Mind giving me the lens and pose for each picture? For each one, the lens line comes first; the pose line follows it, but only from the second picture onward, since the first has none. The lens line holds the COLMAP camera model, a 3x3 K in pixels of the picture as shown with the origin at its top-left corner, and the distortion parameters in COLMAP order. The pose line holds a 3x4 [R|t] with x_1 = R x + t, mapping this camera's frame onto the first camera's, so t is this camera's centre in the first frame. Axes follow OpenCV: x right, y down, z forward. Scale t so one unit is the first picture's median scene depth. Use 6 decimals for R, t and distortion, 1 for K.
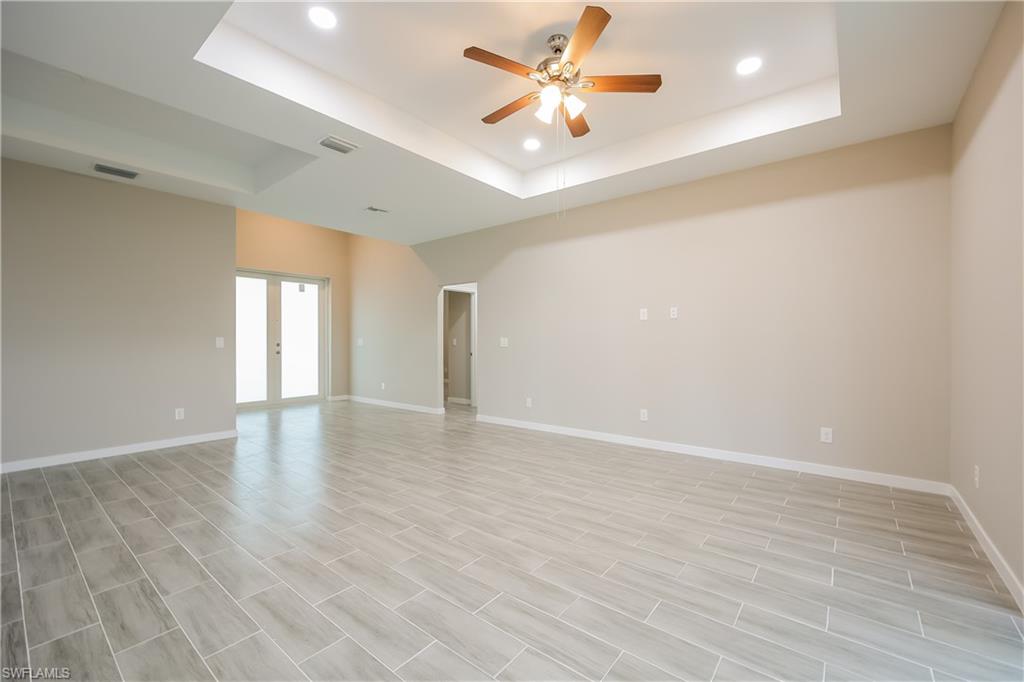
lens RADIAL K [[417.6, 0, 512.0], [0, 417.6, 341.0], [0, 0, 1]] dist [0.002121, 0.000248]
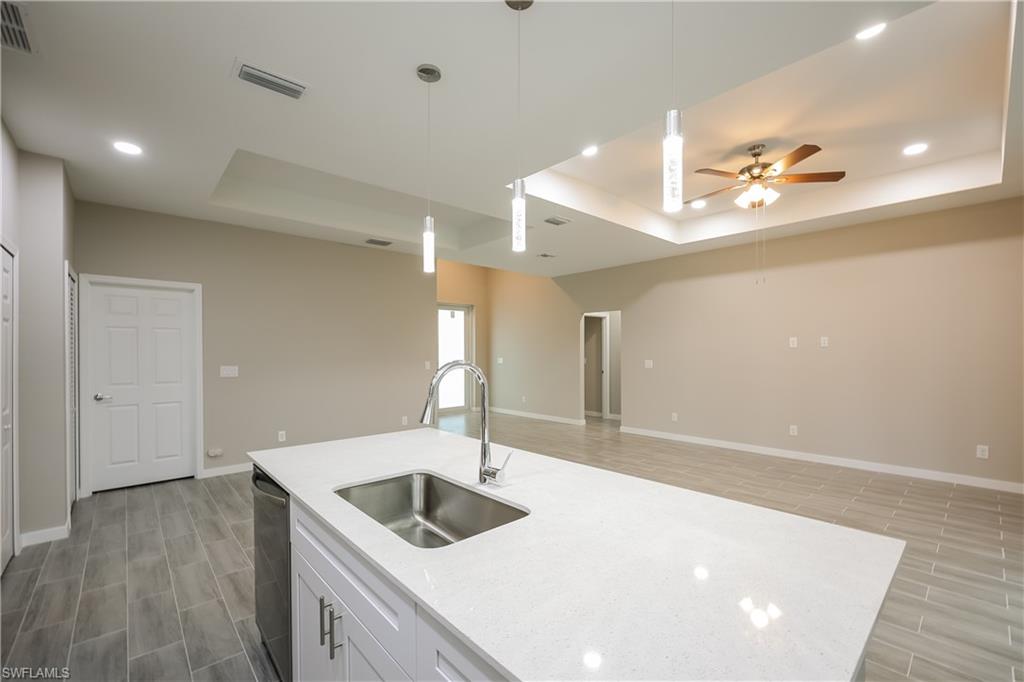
lens RADIAL K [[425.6, 0, 512.2], [0, 425.6, 352.1], [0, 0, 1]] dist [-0.002516, 0.000131]
pose [[0.988044, -0.002616, -0.154149, -0.282631], [0.003281, 0.999986, 0.004066, -0.047712], [0.154137, -0.004523, 0.988039, -0.286113]]
